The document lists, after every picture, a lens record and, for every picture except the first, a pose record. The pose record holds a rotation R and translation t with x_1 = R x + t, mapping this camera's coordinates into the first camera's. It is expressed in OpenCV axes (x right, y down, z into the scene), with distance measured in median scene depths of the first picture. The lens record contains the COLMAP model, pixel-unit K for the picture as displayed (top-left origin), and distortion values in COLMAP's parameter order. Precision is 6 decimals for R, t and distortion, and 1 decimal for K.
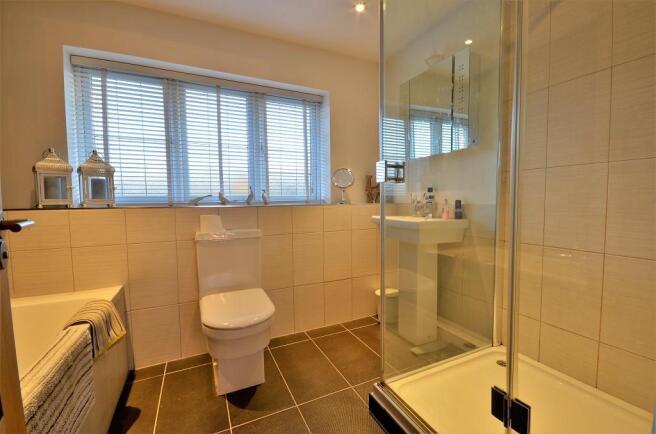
lens RADIAL K [[292.0, 0, 325.7], [0, 292.0, 213.2], [0, 0, 1]] dist [-0.011832, -0.003436]
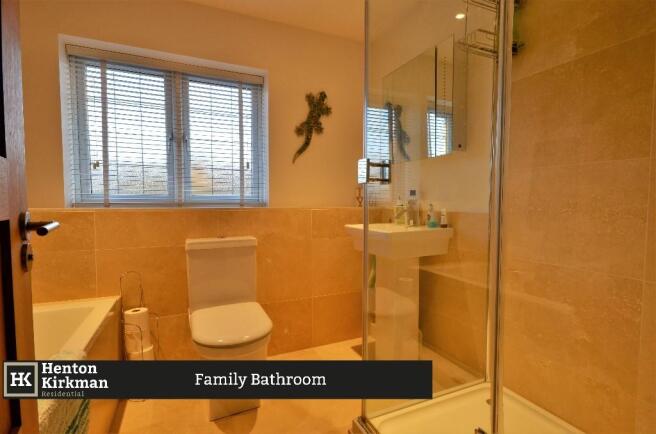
lens RADIAL K [[325.3, 0, 330.4], [0, 325.3, 220.7], [0, 0, 1]] dist [-0.020628, 0.000645]
pose [[0.999239, 0.016647, -0.035270, 0.130710], [-0.016586, 0.999860, 0.002028, 0.001610], [0.035298, -0.001441, 0.999376, 0.048879]]
